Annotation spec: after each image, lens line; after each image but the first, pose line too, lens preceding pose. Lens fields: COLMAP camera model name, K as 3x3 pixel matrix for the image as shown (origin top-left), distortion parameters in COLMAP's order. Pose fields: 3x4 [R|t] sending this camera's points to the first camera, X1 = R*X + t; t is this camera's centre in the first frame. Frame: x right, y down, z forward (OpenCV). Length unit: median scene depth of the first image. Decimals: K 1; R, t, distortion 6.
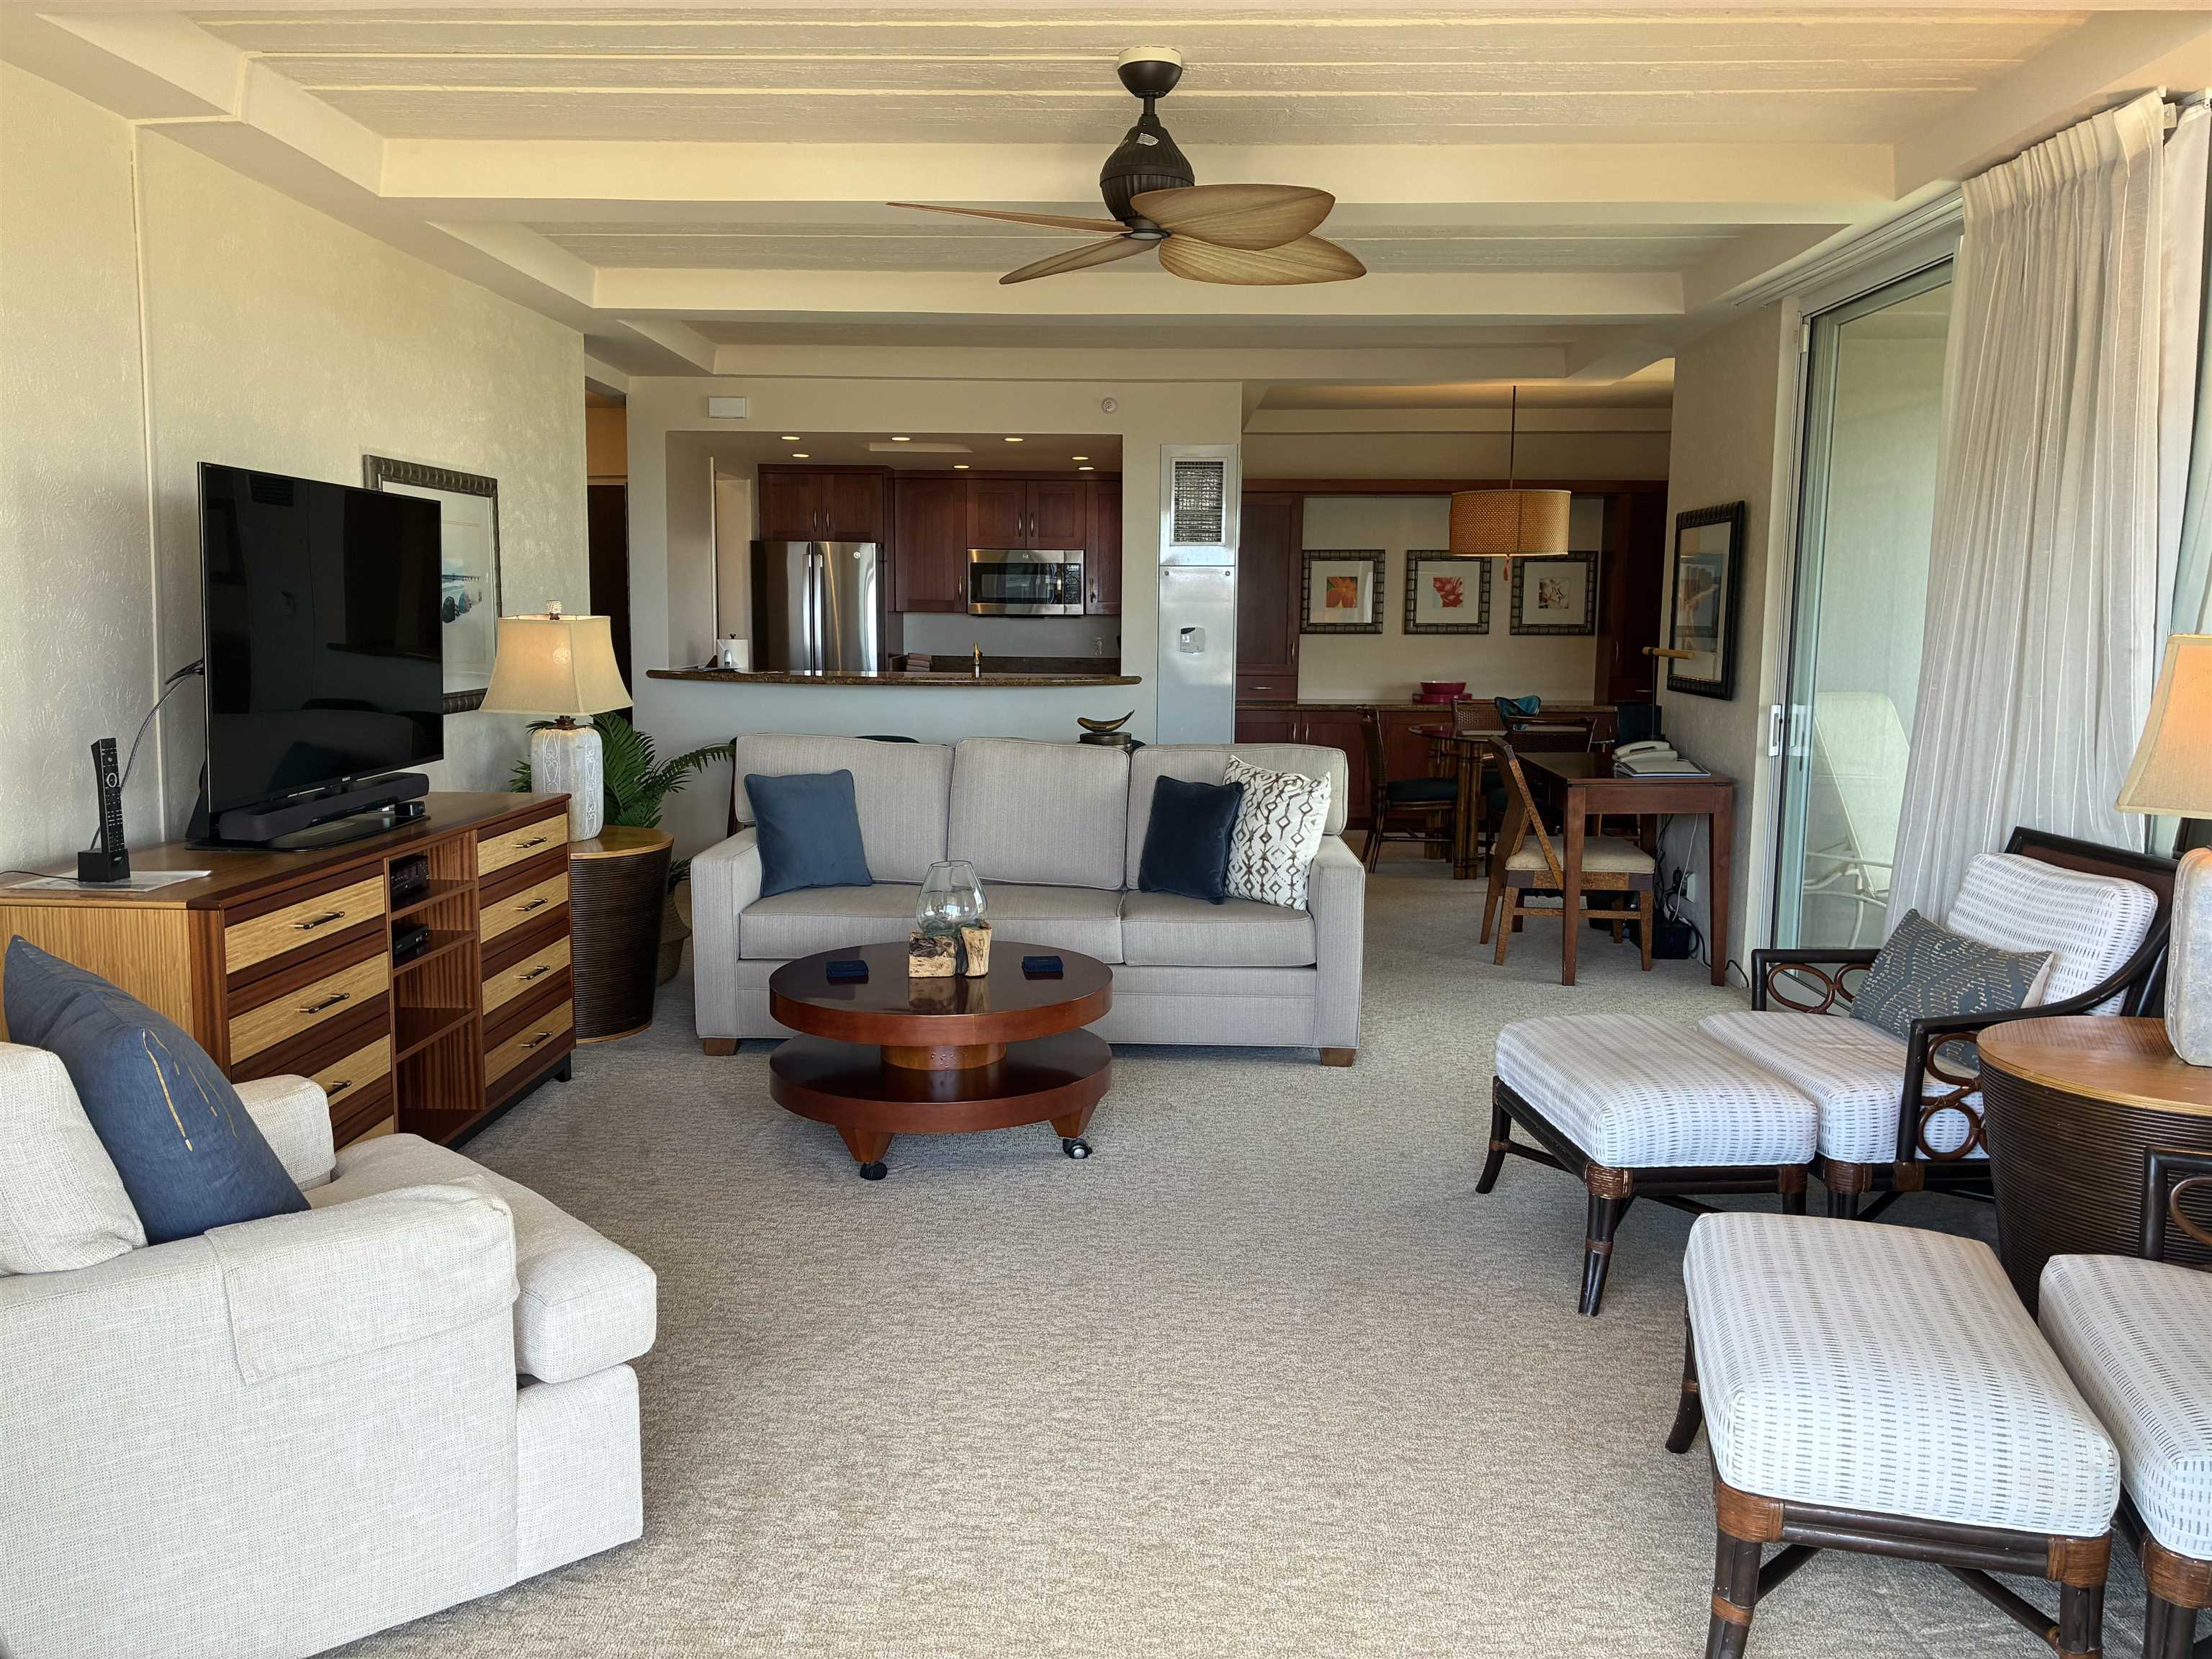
lens RADIAL K [[1690.3, 0, 1099.7], [0, 1690.3, 818.8], [0, 0, 1]] dist [0.087331, -0.121420]
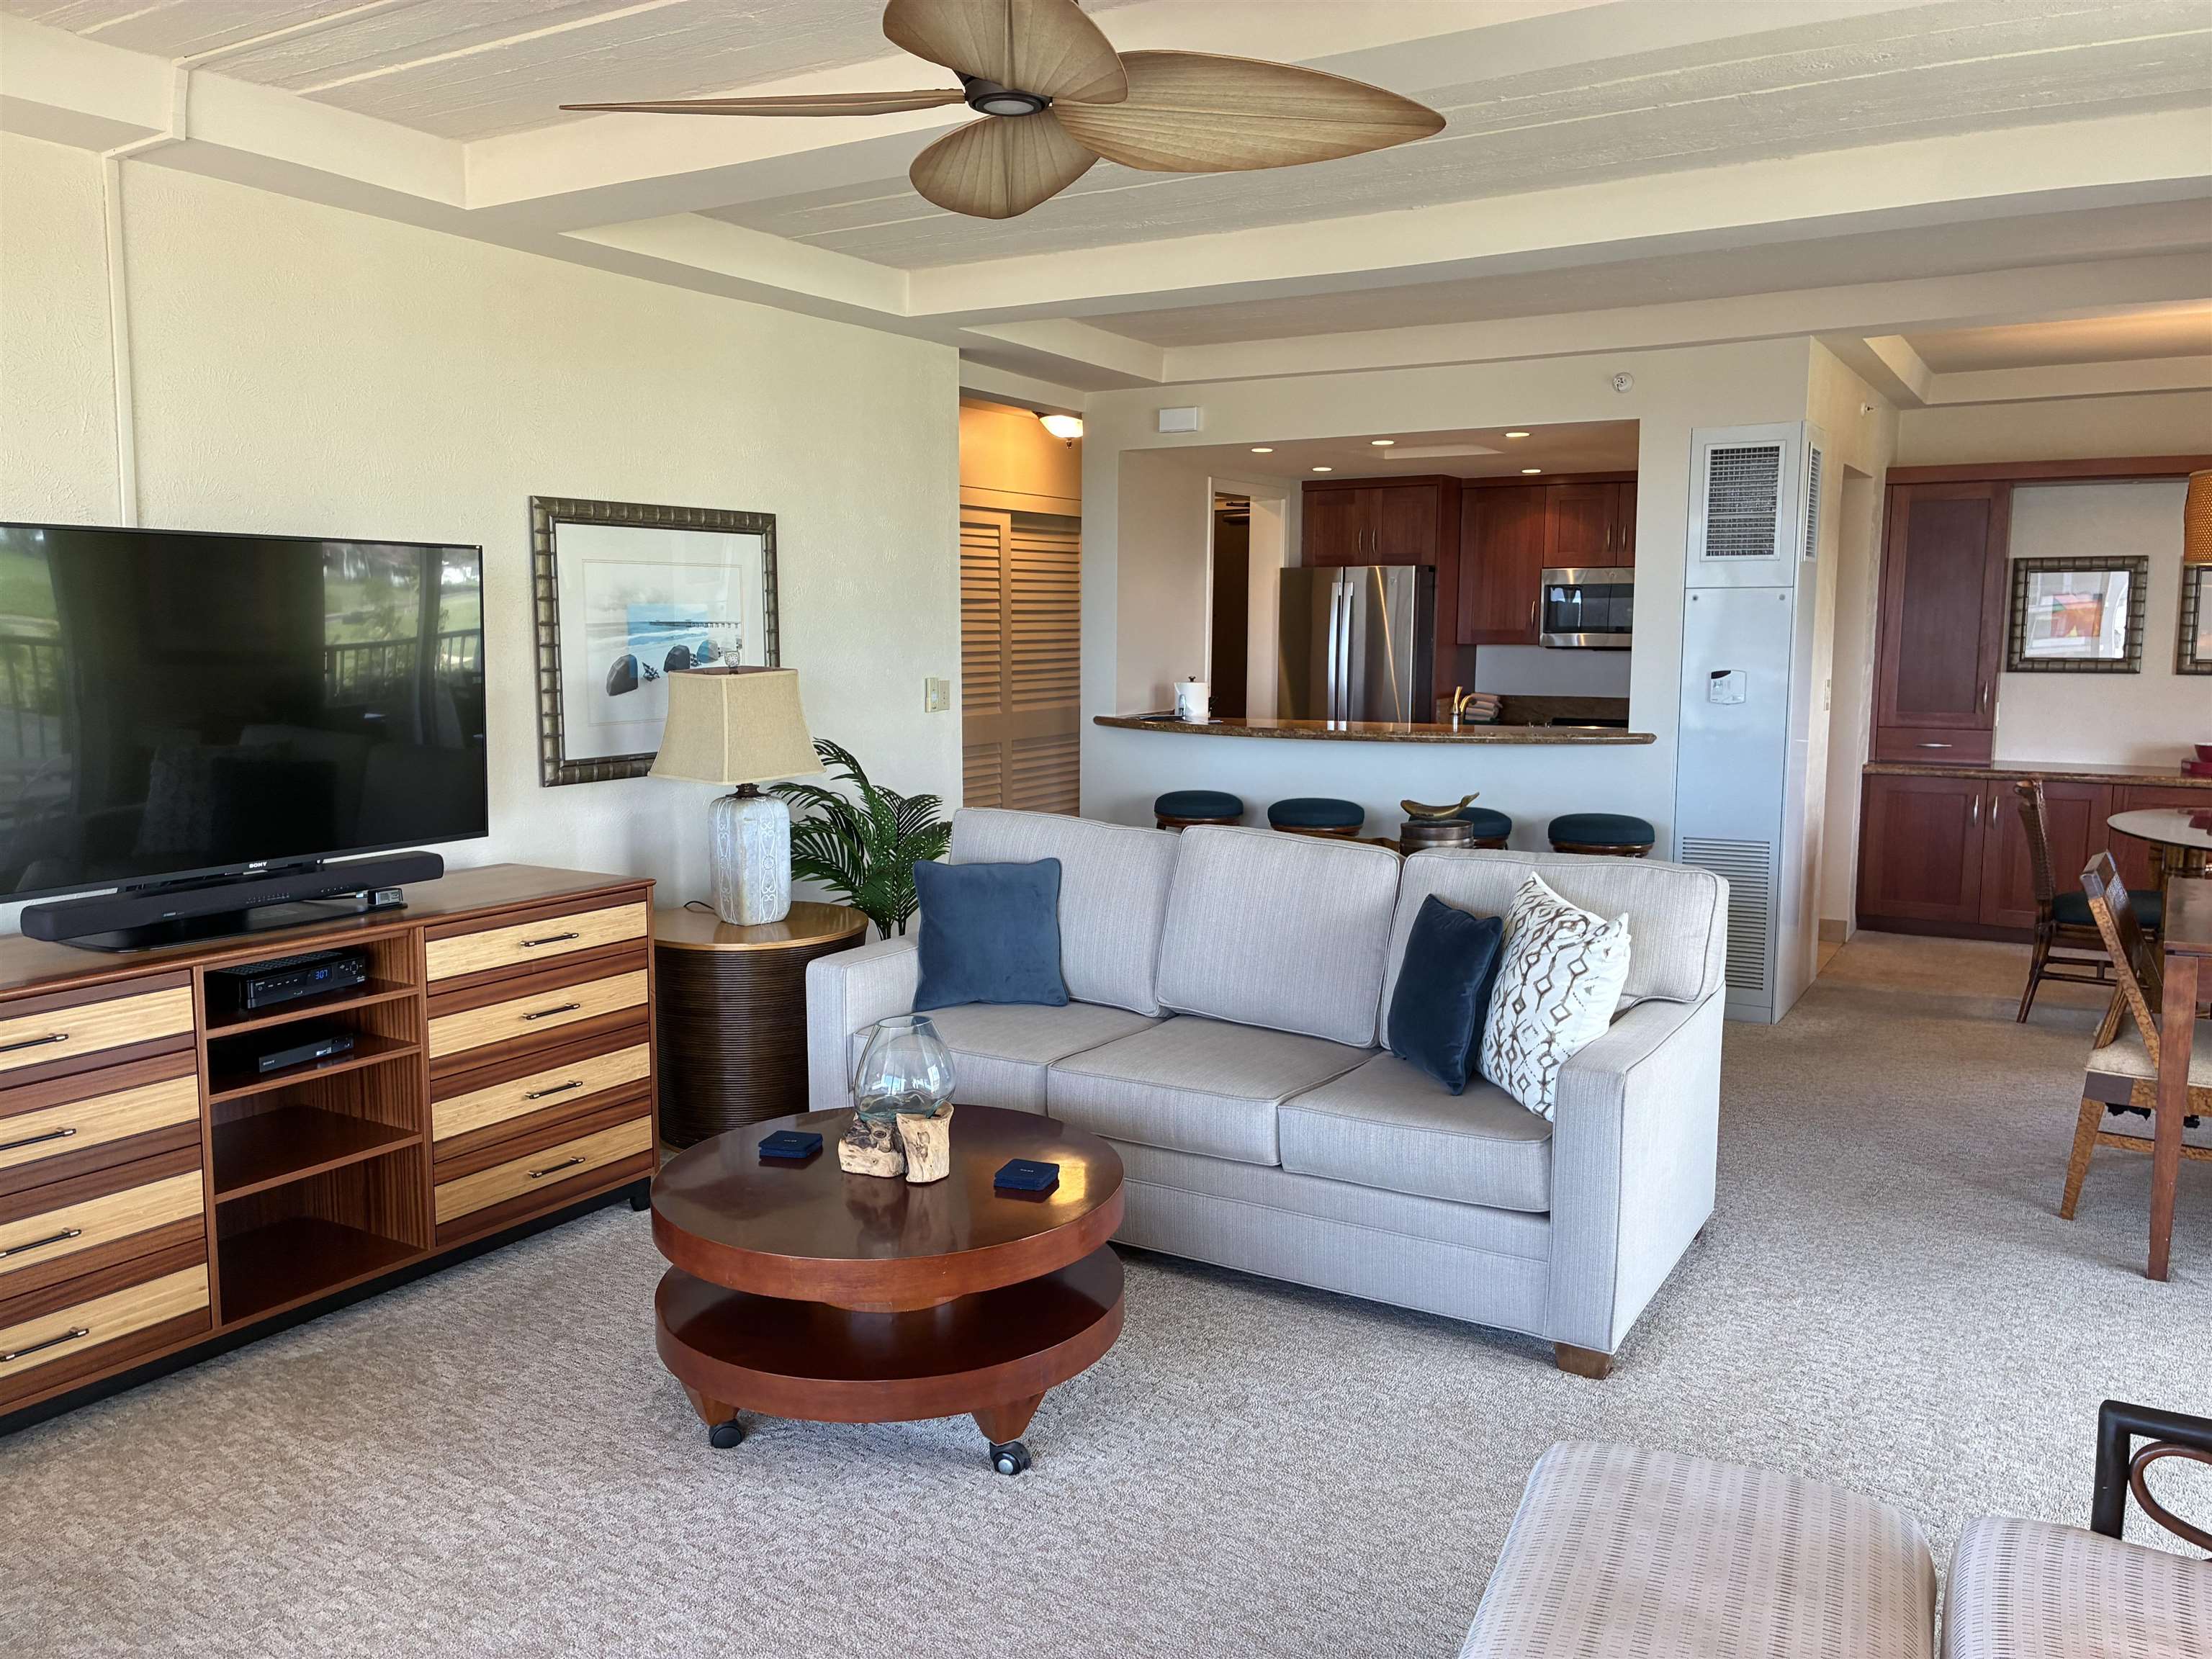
lens RADIAL K [[1685.1, 0, 1089.6], [0, 1685.1, 828.9], [0, 0, 1]] dist [0.042261, -0.045024]
pose [[0.870265, 0.052926, -0.489732, 0.231266], [-0.054695, 0.998446, 0.010708, -0.047578], [0.489537, 0.017468, 0.871807, 0.282917]]
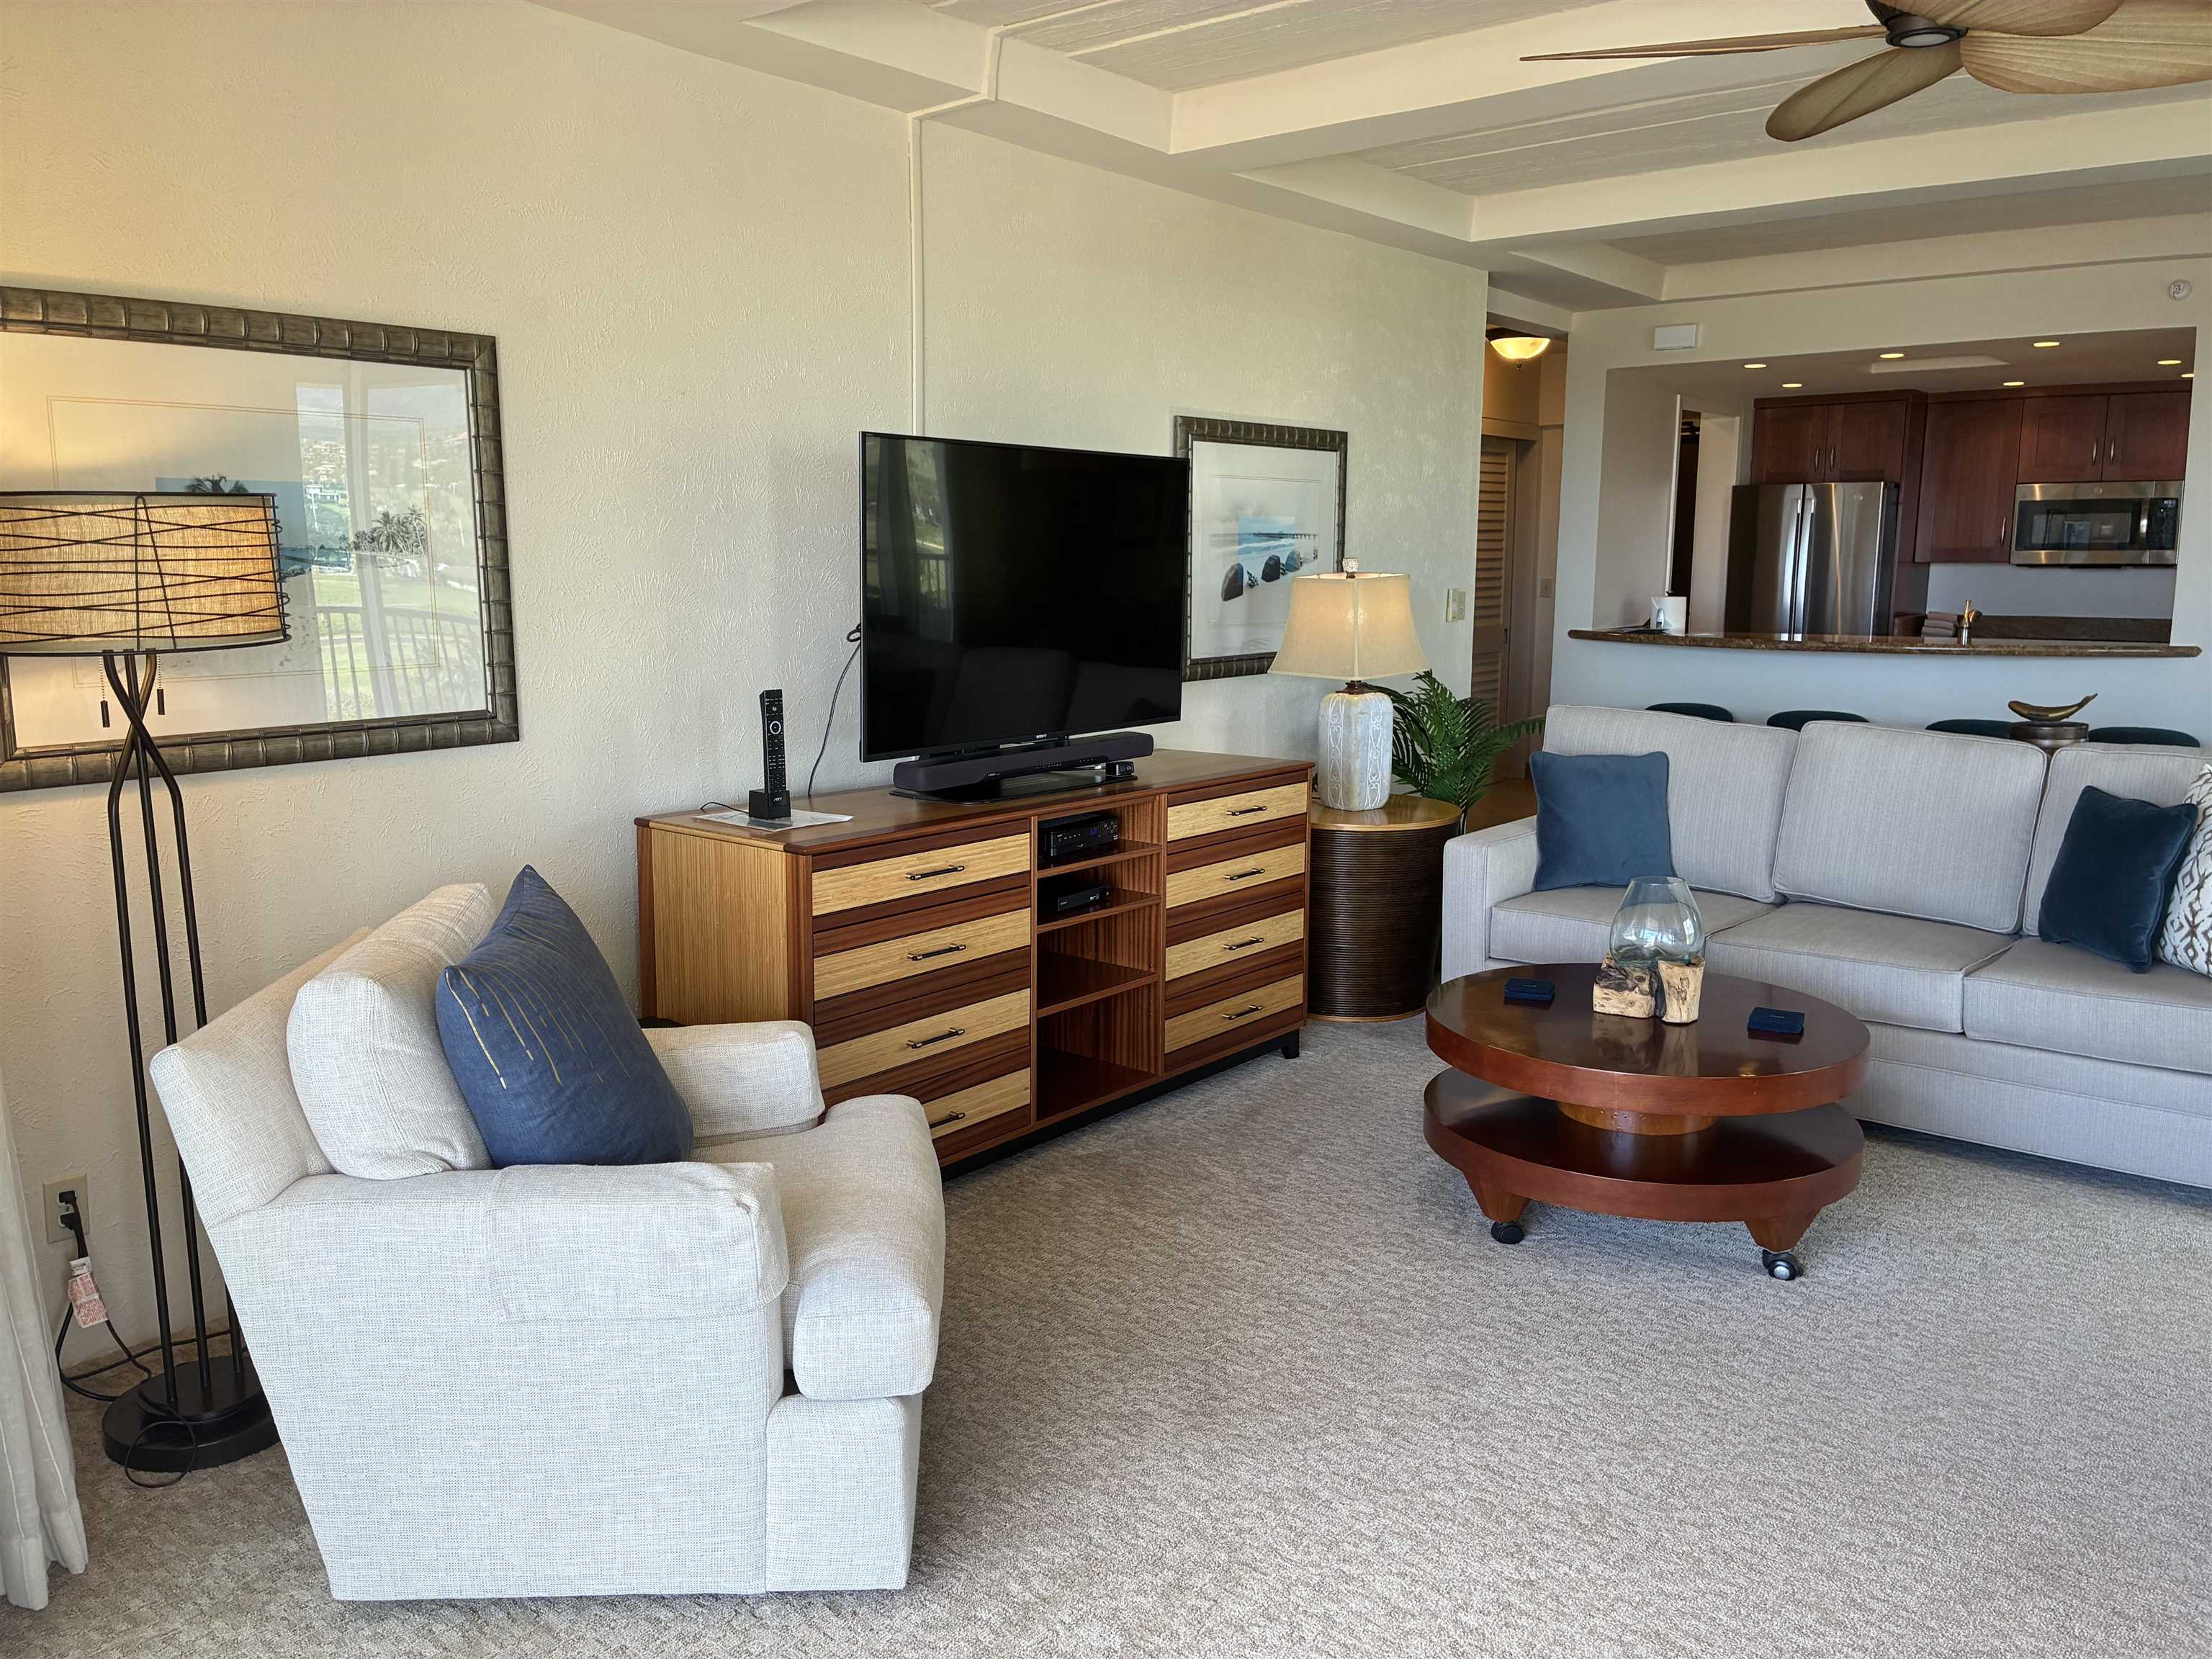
lens RADIAL K [[1685.5, 0, 1084.6], [0, 1685.5, 825.4], [0, 0, 1]] dist [0.053697, -0.068291]
pose [[0.790349, 0.088087, -0.606292, 0.127575], [-0.069081, 0.996112, 0.054672, -0.017078], [0.608750, -0.001327, 0.793361, 0.133907]]
